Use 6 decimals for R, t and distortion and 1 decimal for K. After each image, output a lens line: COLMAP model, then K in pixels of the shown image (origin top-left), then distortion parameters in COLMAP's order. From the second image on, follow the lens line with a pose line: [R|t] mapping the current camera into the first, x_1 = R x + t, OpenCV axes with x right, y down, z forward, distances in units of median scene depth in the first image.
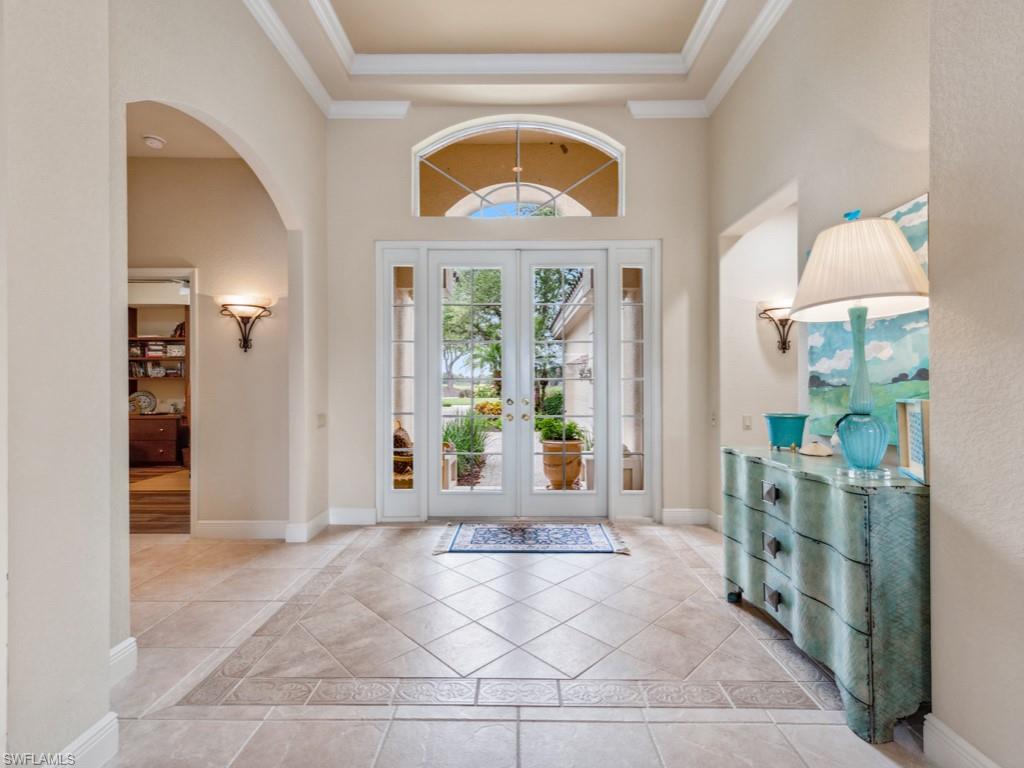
lens RADIAL K [[453.6, 0, 508.2], [0, 453.6, 384.9], [0, 0, 1]] dist [0.016850, -0.005349]
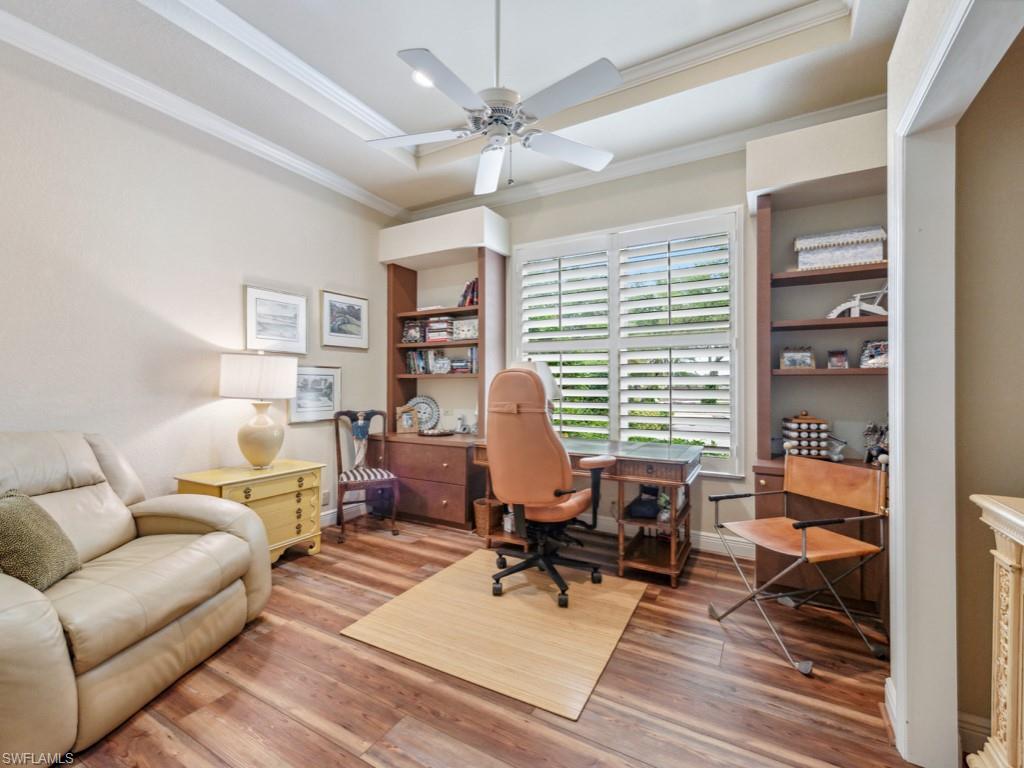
lens RADIAL K [[453.6, 0, 509.5], [0, 453.6, 386.8], [0, 0, 1]] dist [0.016850, -0.005349]
pose [[0.869207, 0.005256, -0.494421, -0.382626], [-0.004444, 0.999986, 0.002818, -0.001482], [0.494429, -0.000252, 0.869218, 0.512306]]
